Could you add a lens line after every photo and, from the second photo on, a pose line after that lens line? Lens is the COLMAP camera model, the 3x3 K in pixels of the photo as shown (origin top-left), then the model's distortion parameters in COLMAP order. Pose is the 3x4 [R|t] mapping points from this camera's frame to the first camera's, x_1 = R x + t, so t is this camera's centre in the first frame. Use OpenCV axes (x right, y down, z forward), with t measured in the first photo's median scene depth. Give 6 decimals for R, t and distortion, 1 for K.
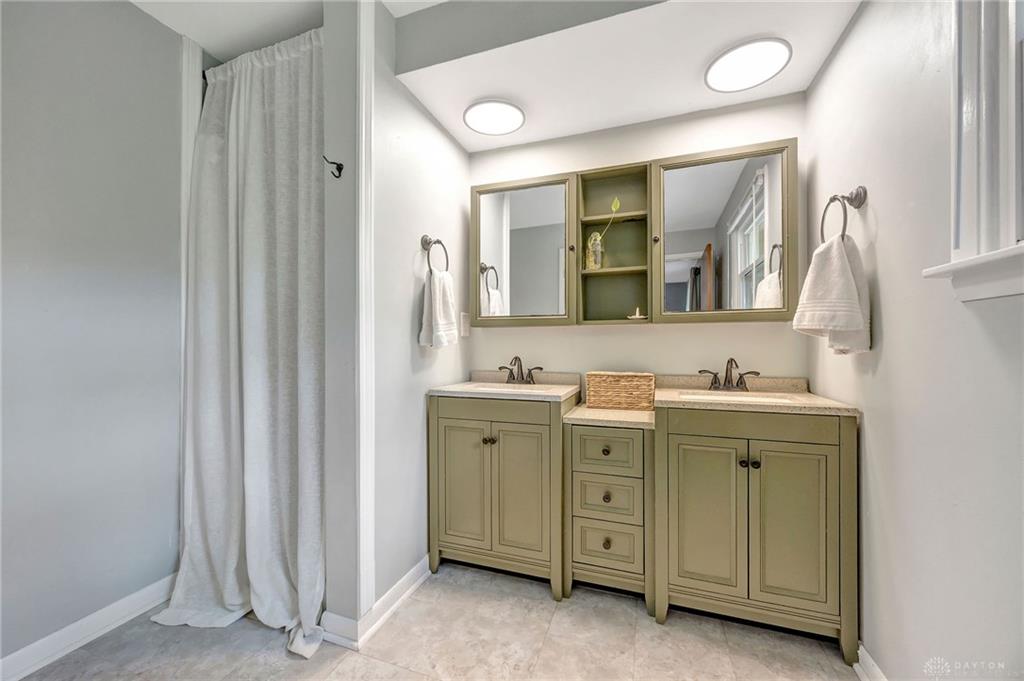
lens RADIAL K [[393.4, 0, 515.3], [0, 393.4, 340.4], [0, 0, 1]] dist [-0.001532, 0.000201]
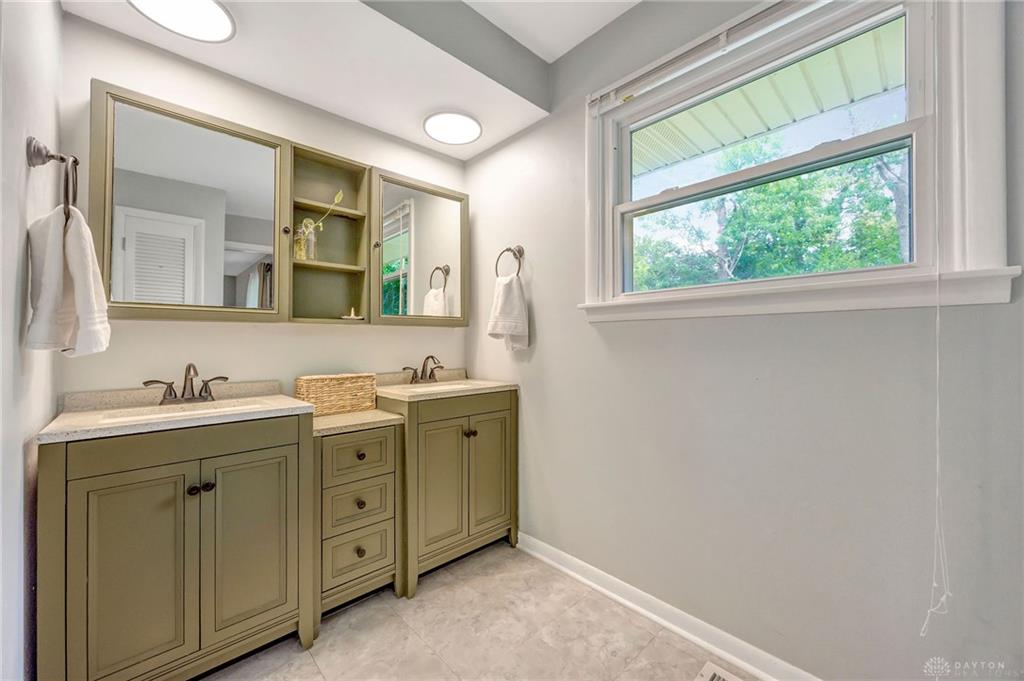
lens RADIAL K [[393.4, 0, 513.6], [0, 393.4, 340.6], [0, 0, 1]] dist [-0.001532, 0.000201]
pose [[0.460245, 0.003254, 0.887786, -0.419333], [-0.003819, 0.999991, -0.001686, -0.000862], [-0.887784, -0.002615, 0.460253, 0.208087]]
